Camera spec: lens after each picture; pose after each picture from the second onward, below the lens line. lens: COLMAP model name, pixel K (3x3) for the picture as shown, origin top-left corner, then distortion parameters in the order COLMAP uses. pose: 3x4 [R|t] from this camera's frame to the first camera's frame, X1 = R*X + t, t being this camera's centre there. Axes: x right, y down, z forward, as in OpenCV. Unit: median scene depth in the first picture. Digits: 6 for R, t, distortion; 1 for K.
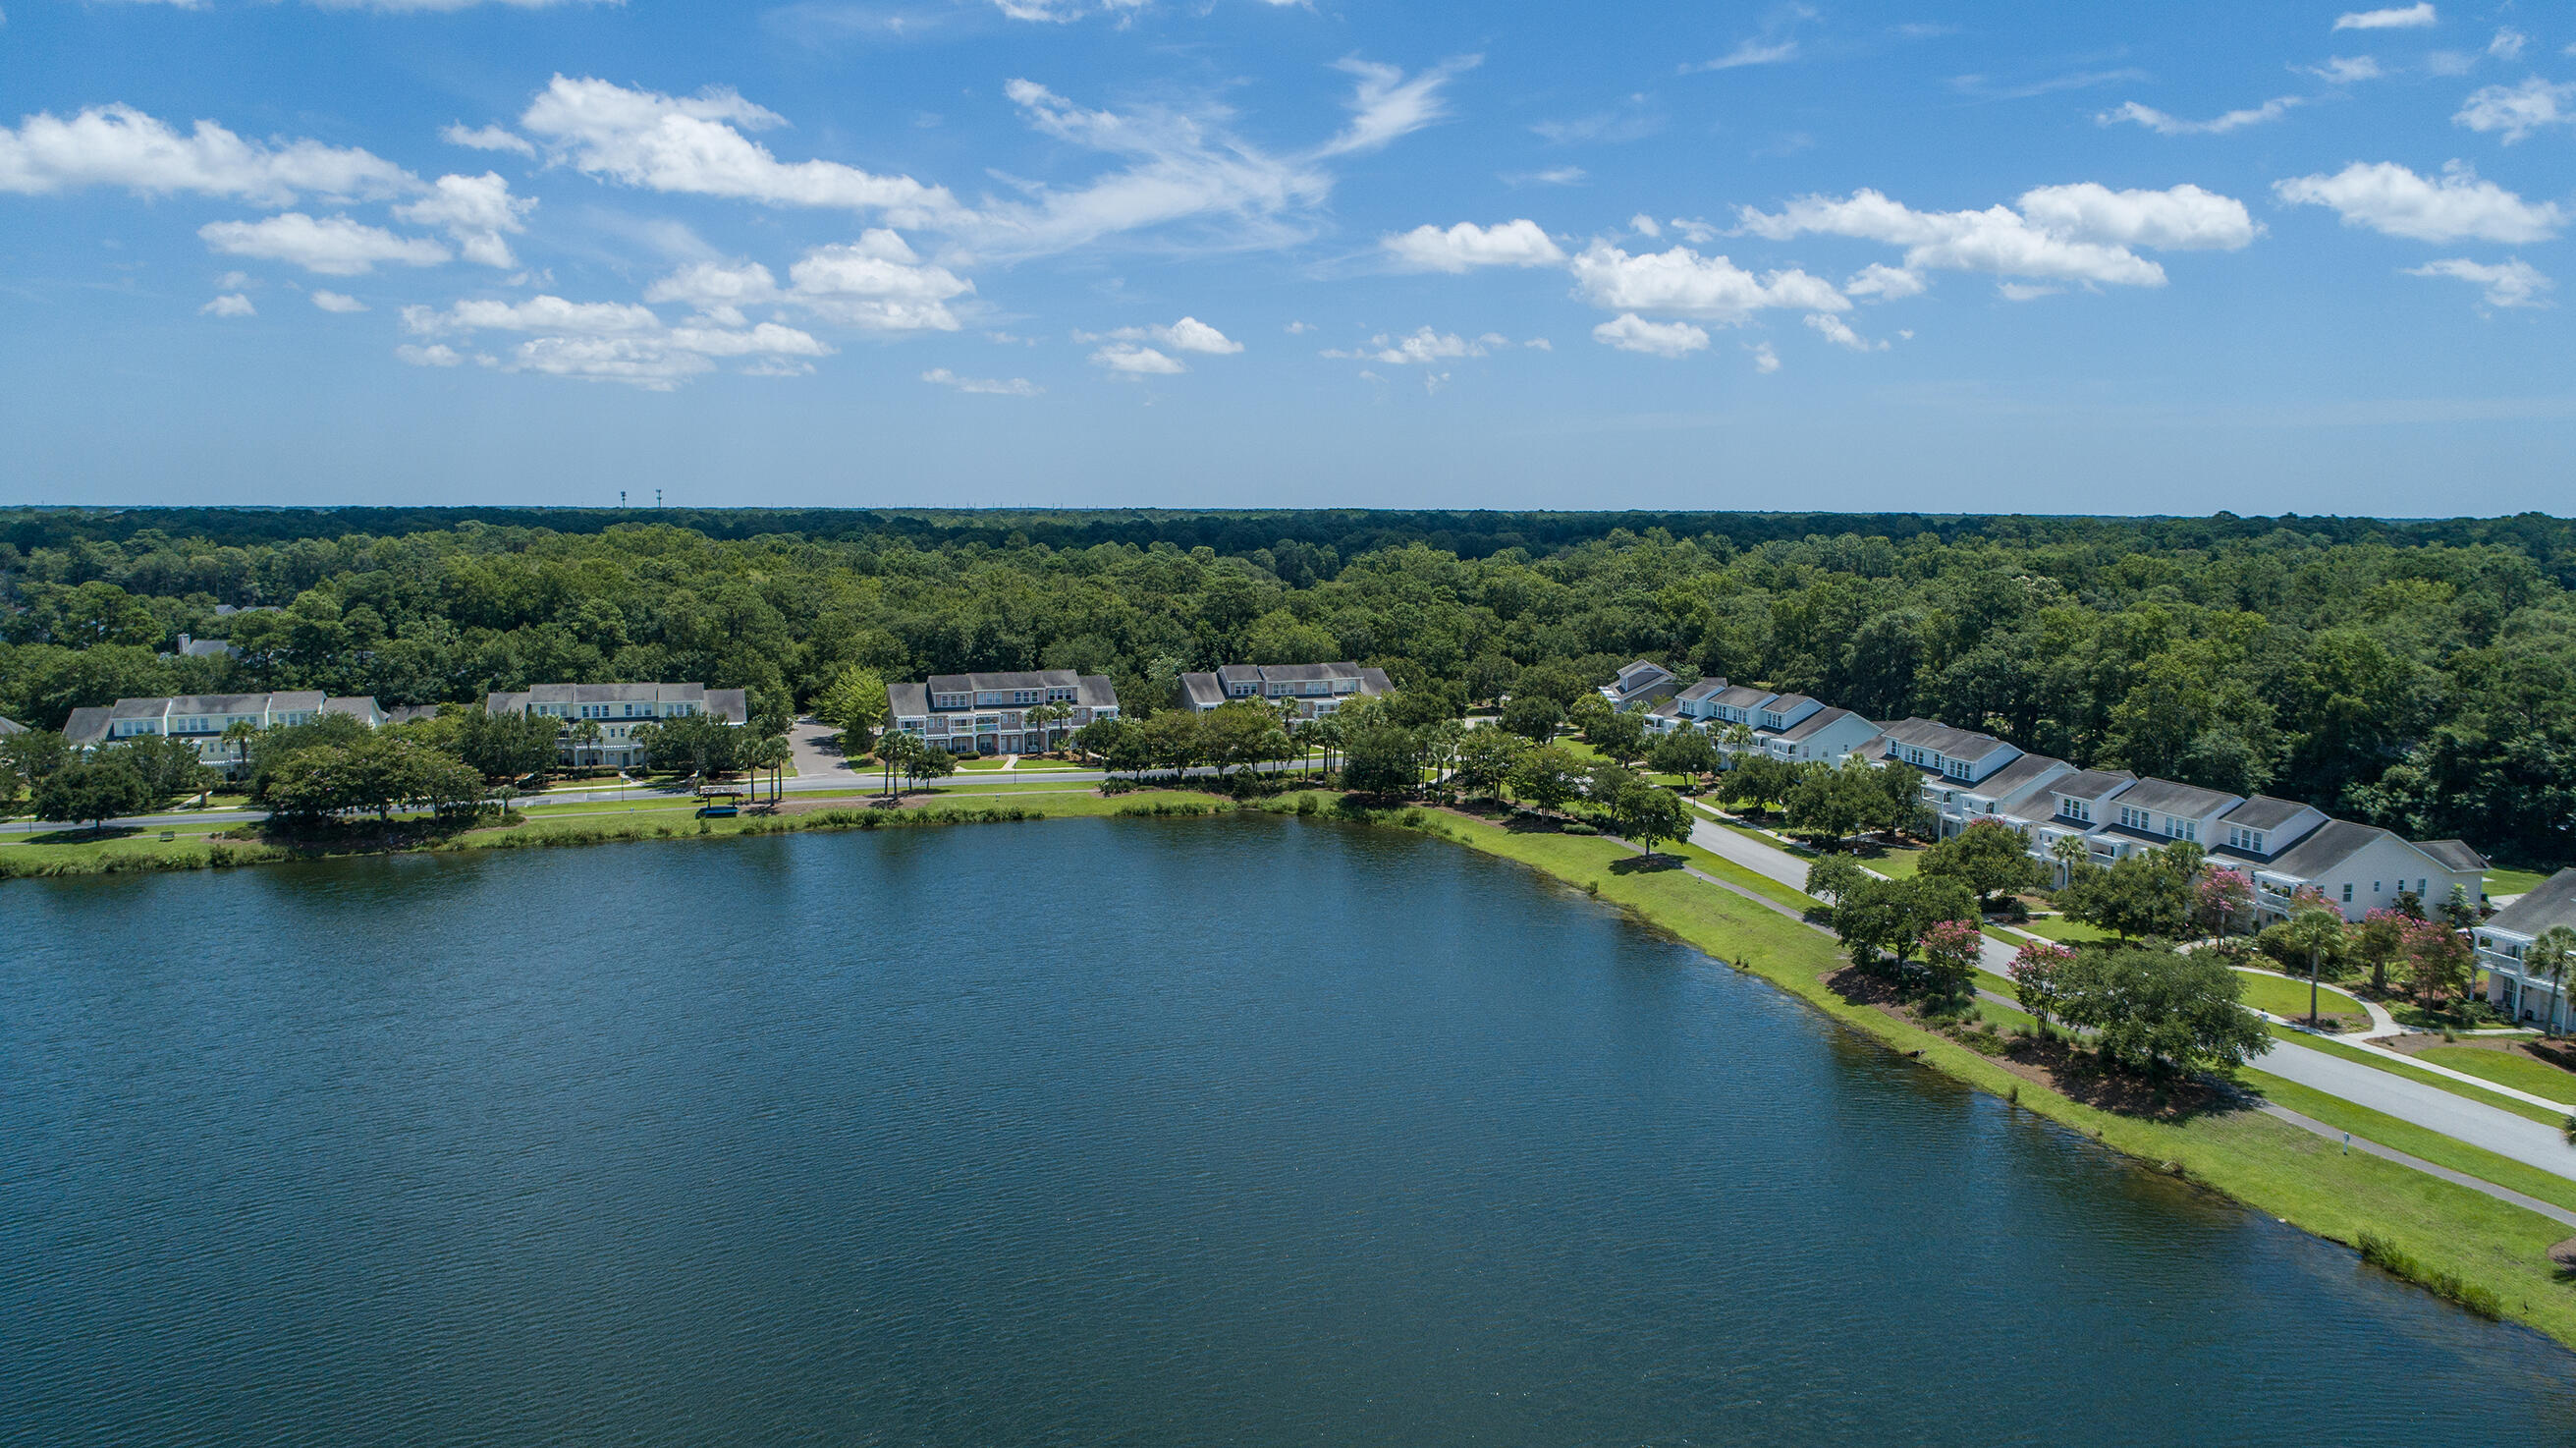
lens RADIAL K [[1742.5, 0, 1270.5], [0, 1742.5, 733.1], [0, 0, 1]] dist [-0.018476, 0.012826]
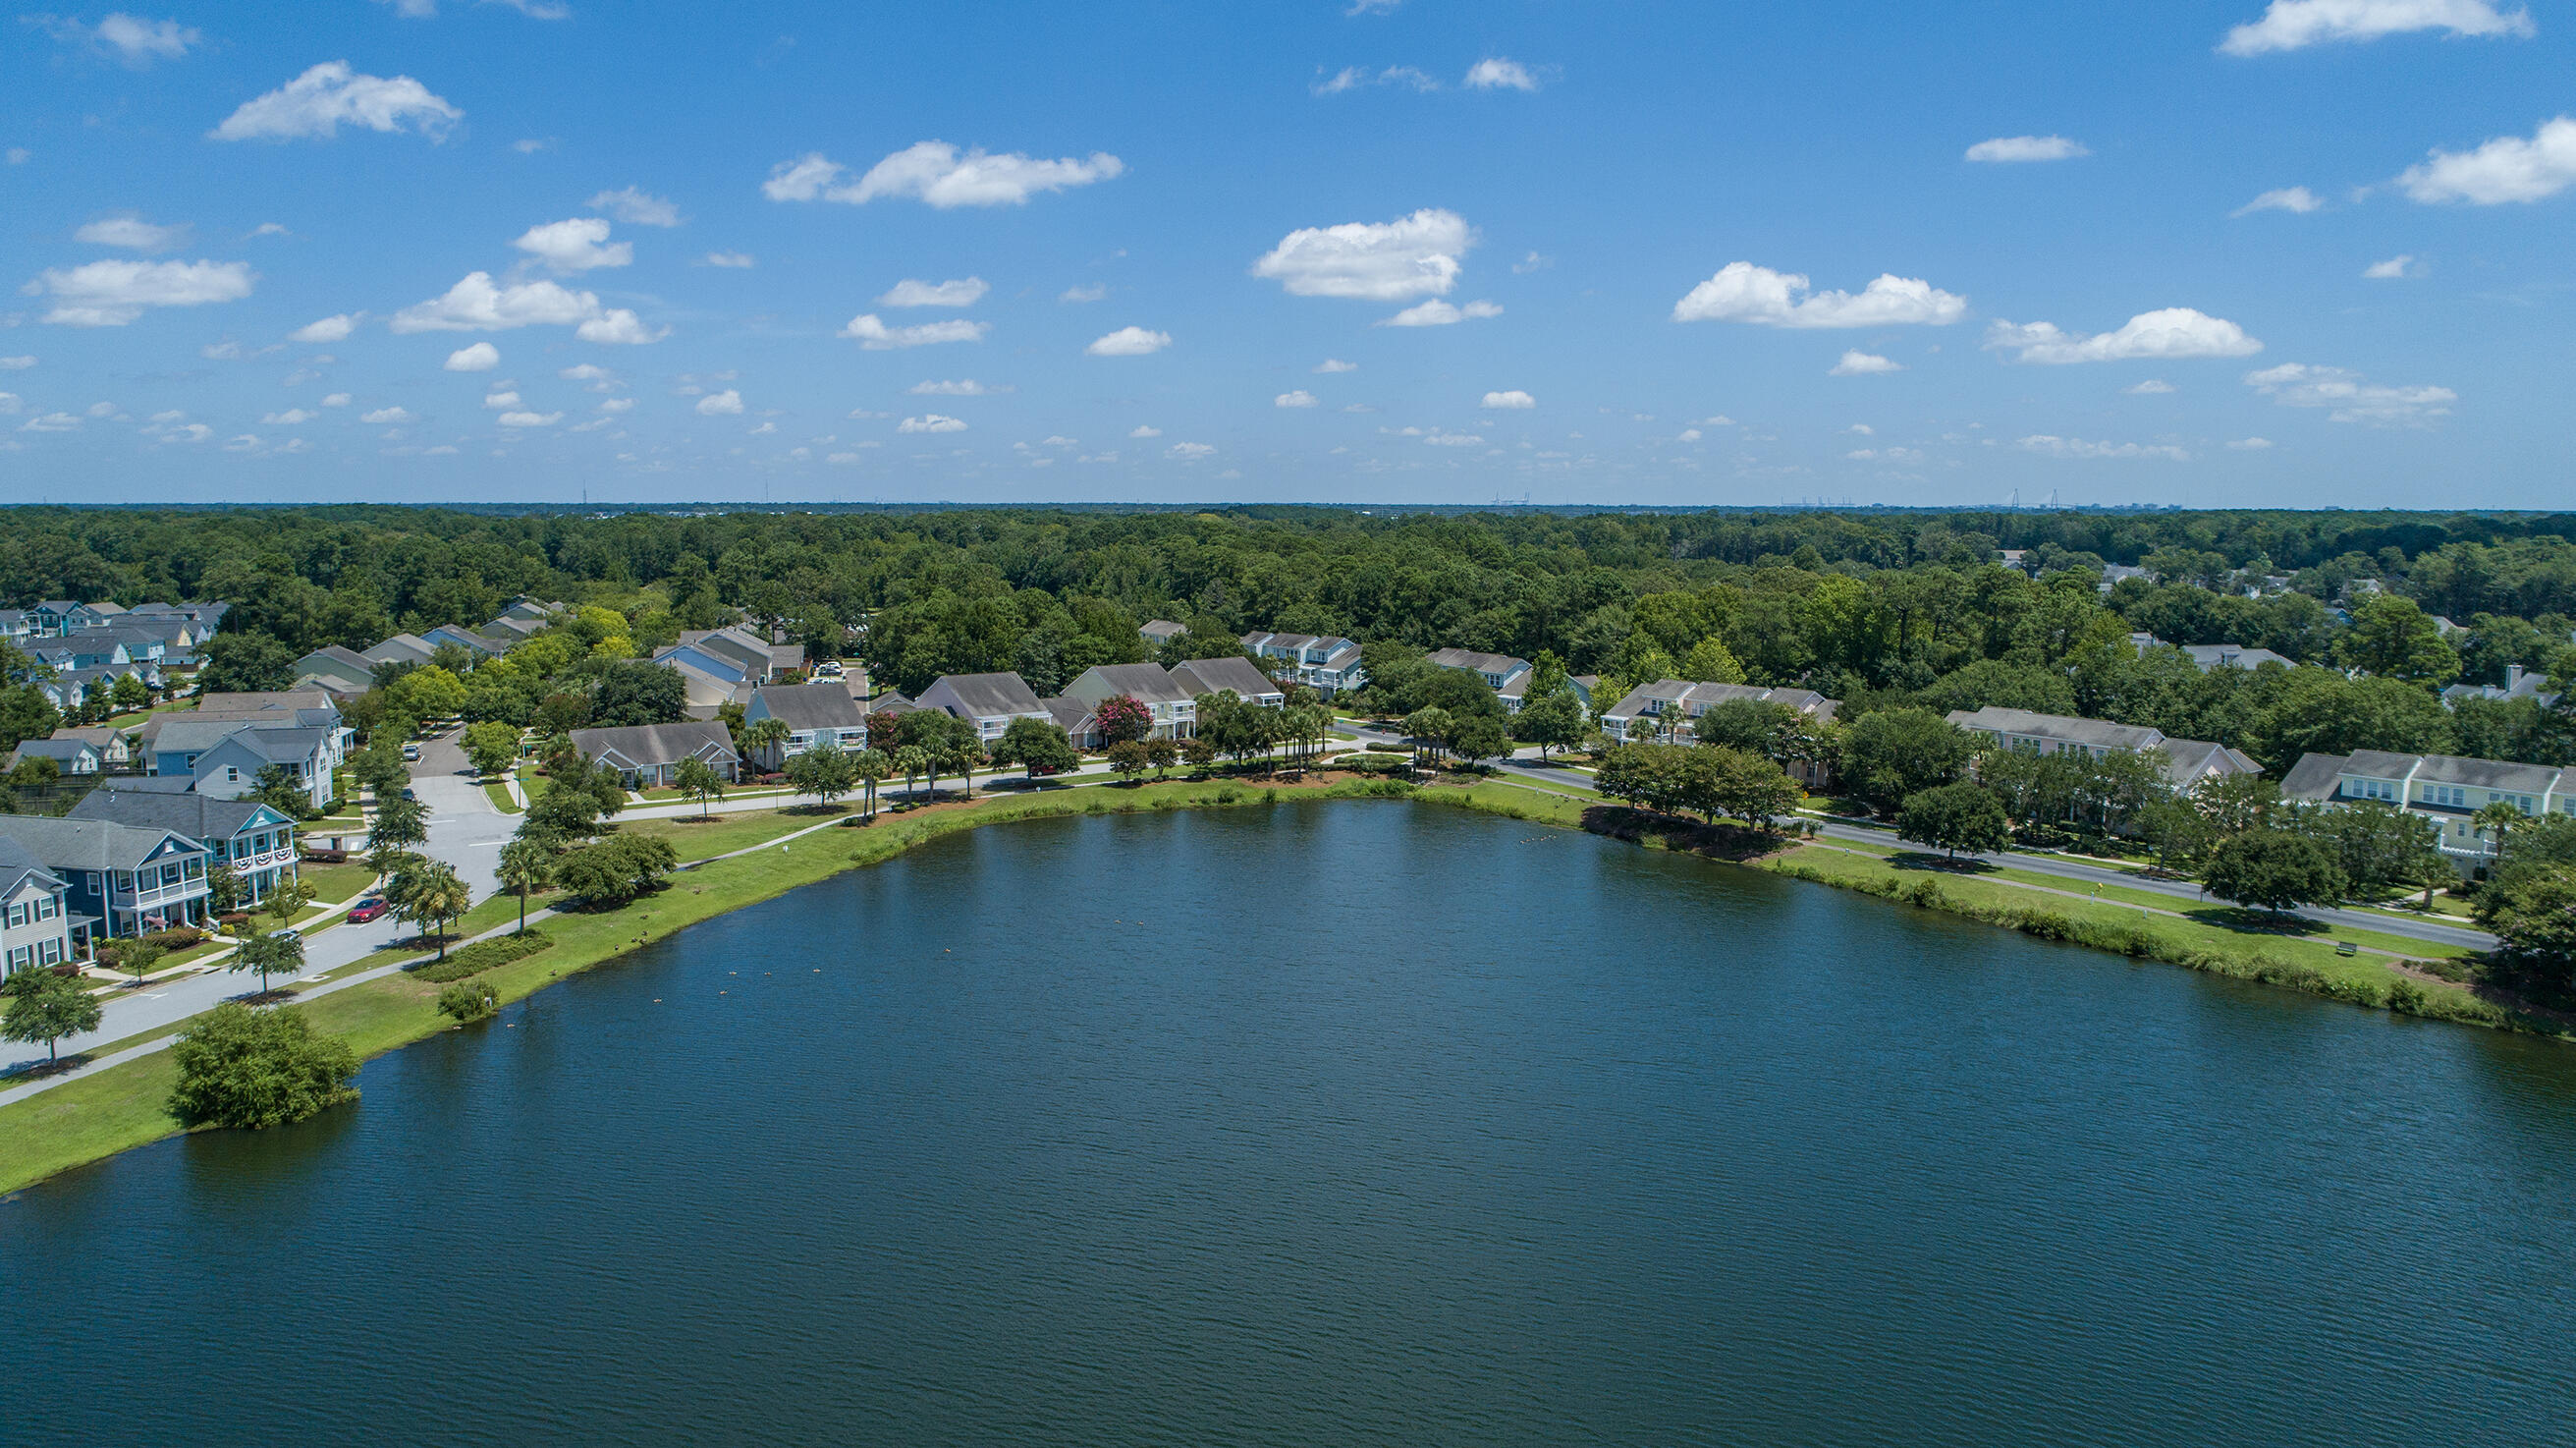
lens RADIAL K [[1742.5, 0, 1292.5], [0, 1742.5, 712.9], [0, 0, 1]] dist [-0.018476, 0.012826]
pose [[0.349321, 0.114159, -0.930023, -0.104715], [-0.127181, 0.989142, 0.073646, -0.034195], [0.928332, 0.092555, 0.360046, 0.275067]]
